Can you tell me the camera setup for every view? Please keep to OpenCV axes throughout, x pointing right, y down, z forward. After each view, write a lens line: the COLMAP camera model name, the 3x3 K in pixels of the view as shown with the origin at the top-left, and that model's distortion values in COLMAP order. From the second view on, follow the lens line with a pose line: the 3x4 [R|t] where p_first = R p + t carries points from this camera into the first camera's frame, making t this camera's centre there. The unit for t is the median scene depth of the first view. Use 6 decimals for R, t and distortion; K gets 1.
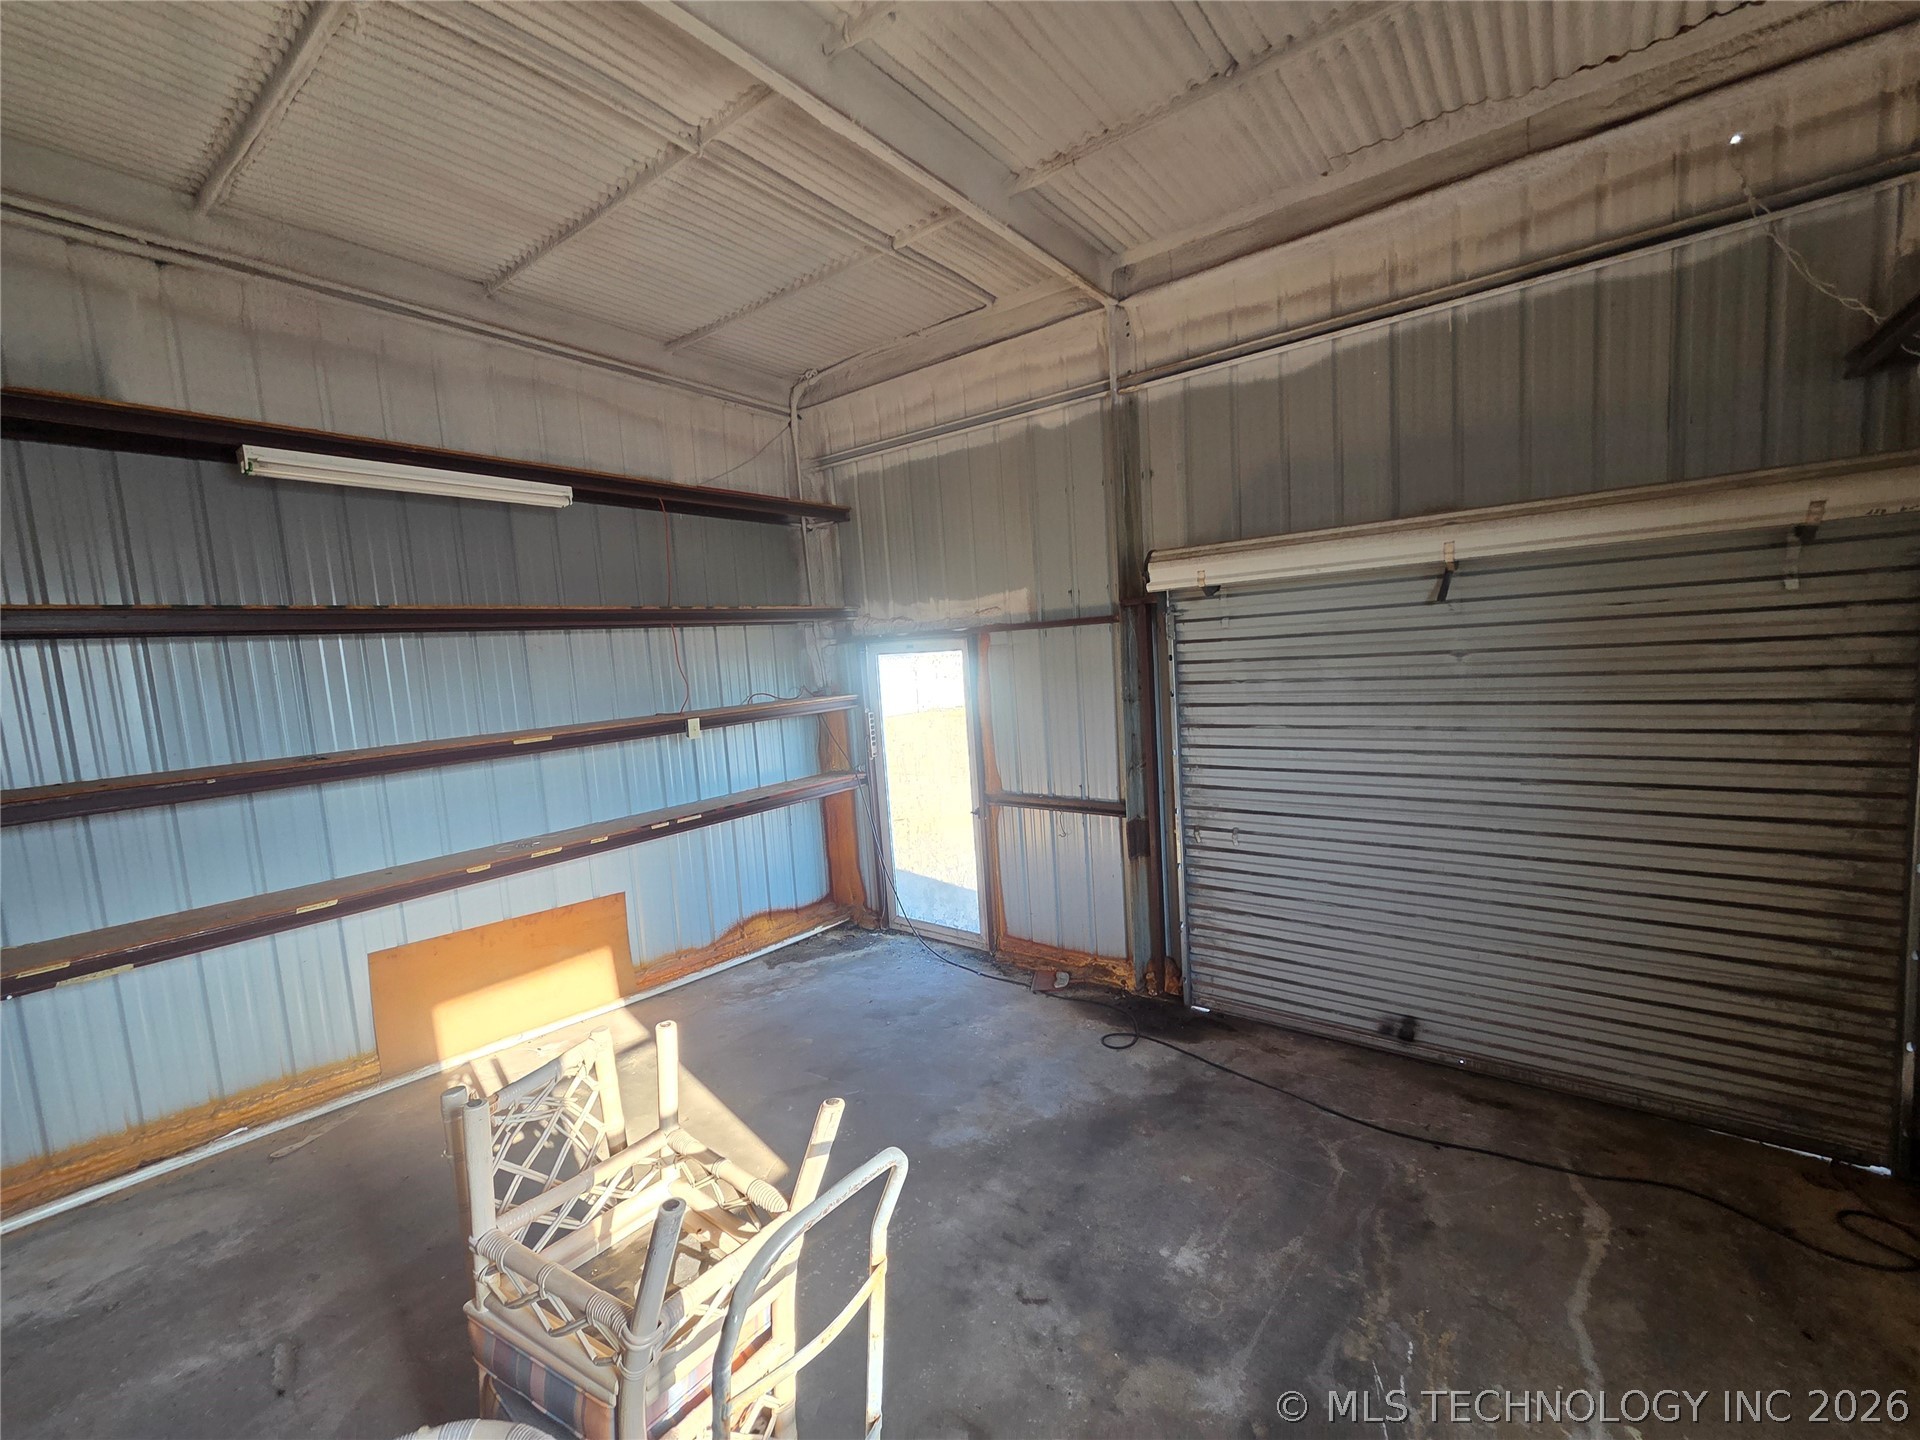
lens RADIAL K [[786.6, 0, 962.1], [0, 786.6, 727.7], [0, 0, 1]] dist [-0.007422, 0.002888]
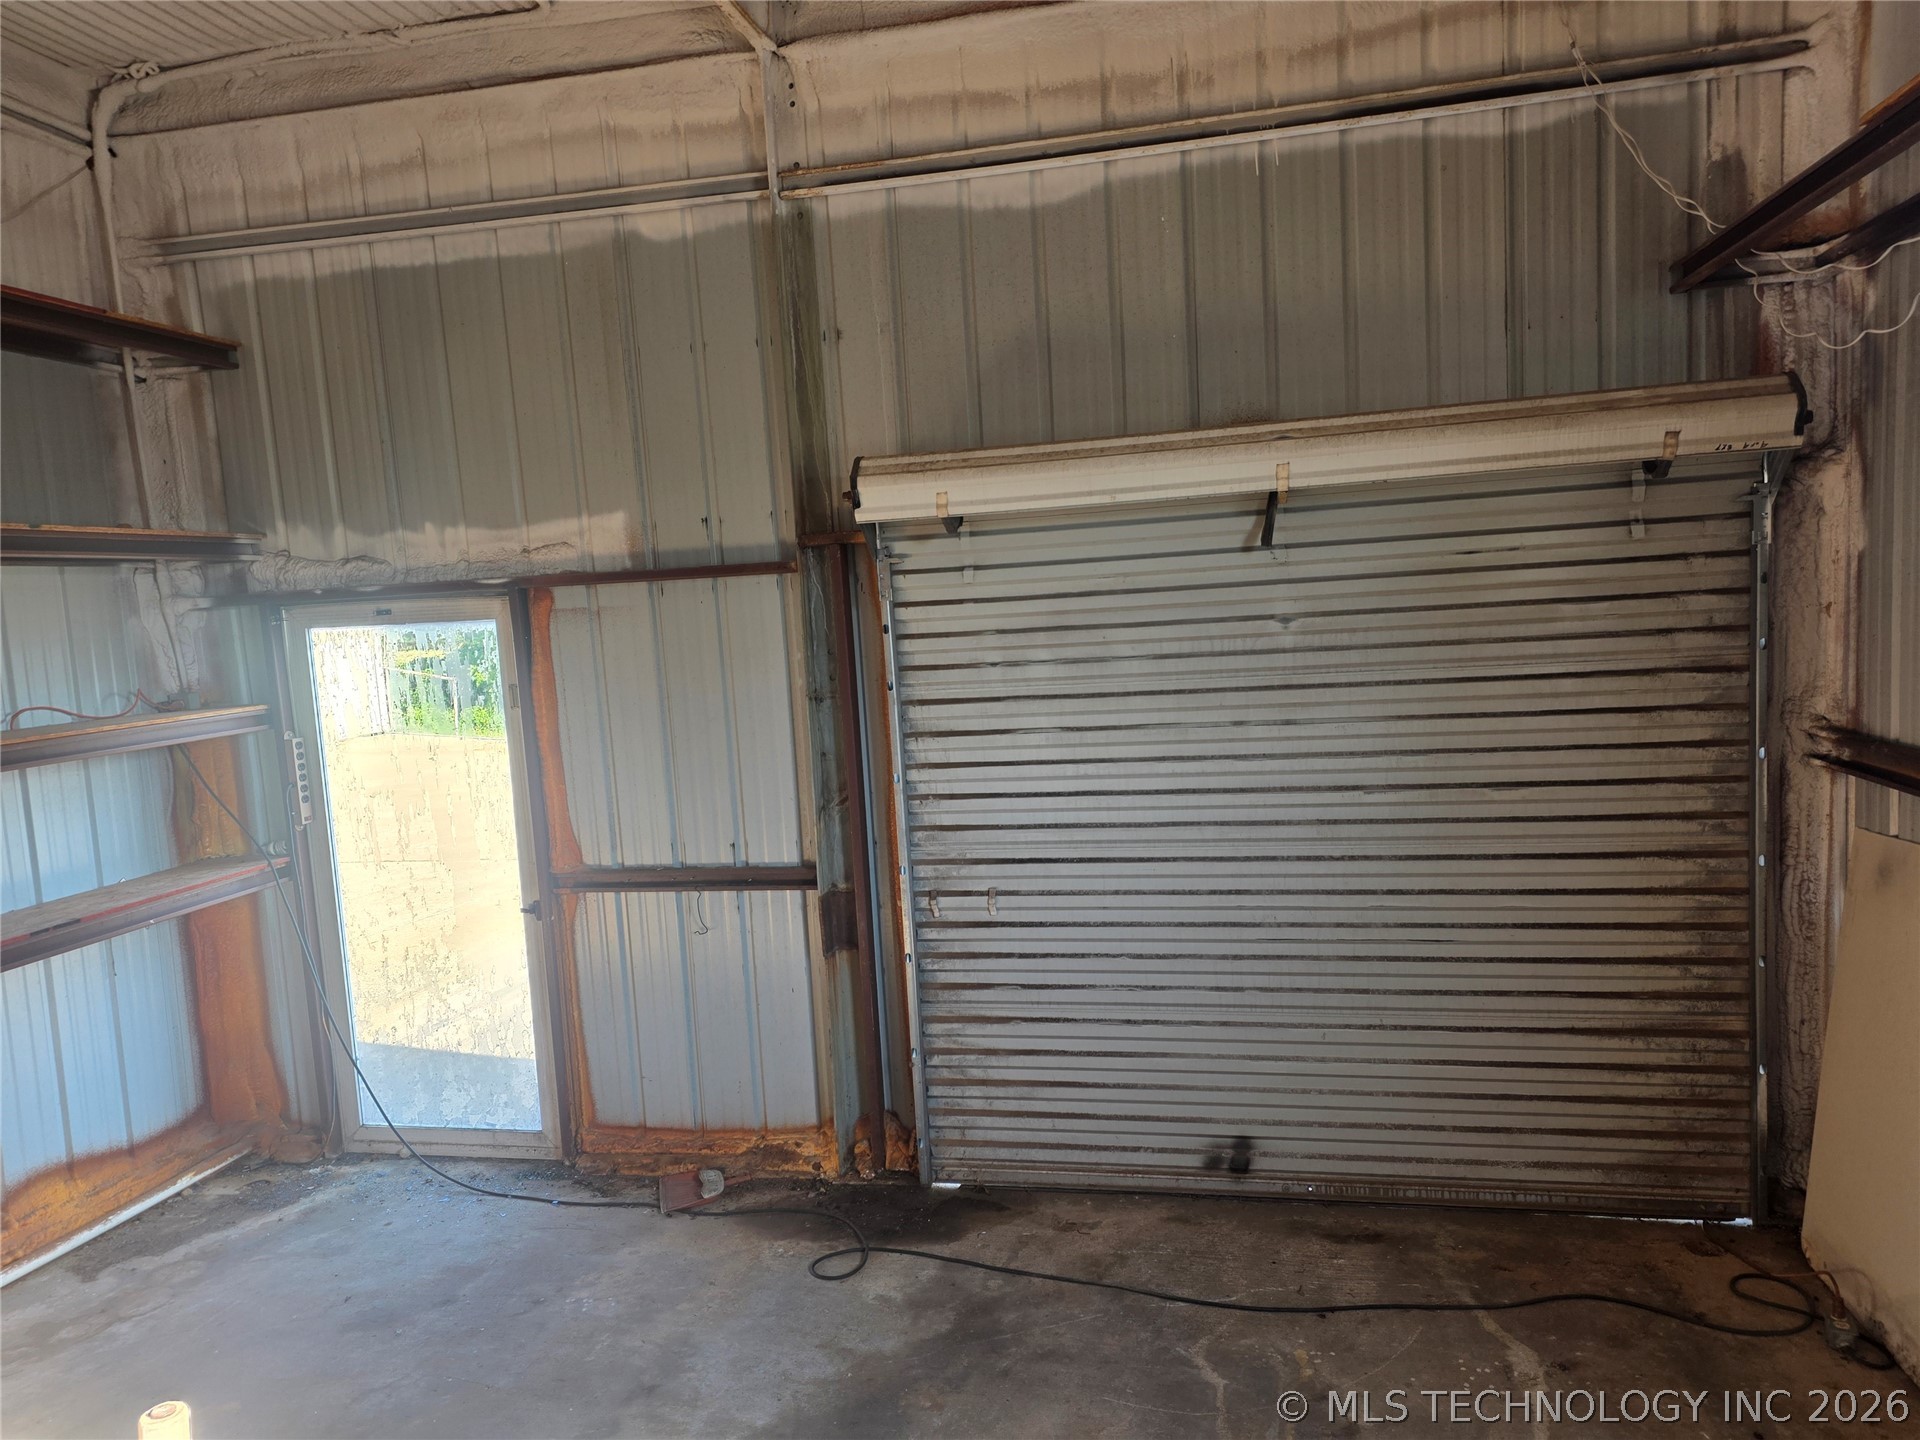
lens RADIAL K [[1274.6, 0, 963.1], [0, 1274.6, 714.1], [0, 0, 1]] dist [0.063291, -0.052225]
pose [[0.899244, -0.030369, 0.436392, -0.137038], [0.046012, 0.998620, -0.025319, 0.009065], [-0.435021, 0.042847, 0.899400, 0.059766]]
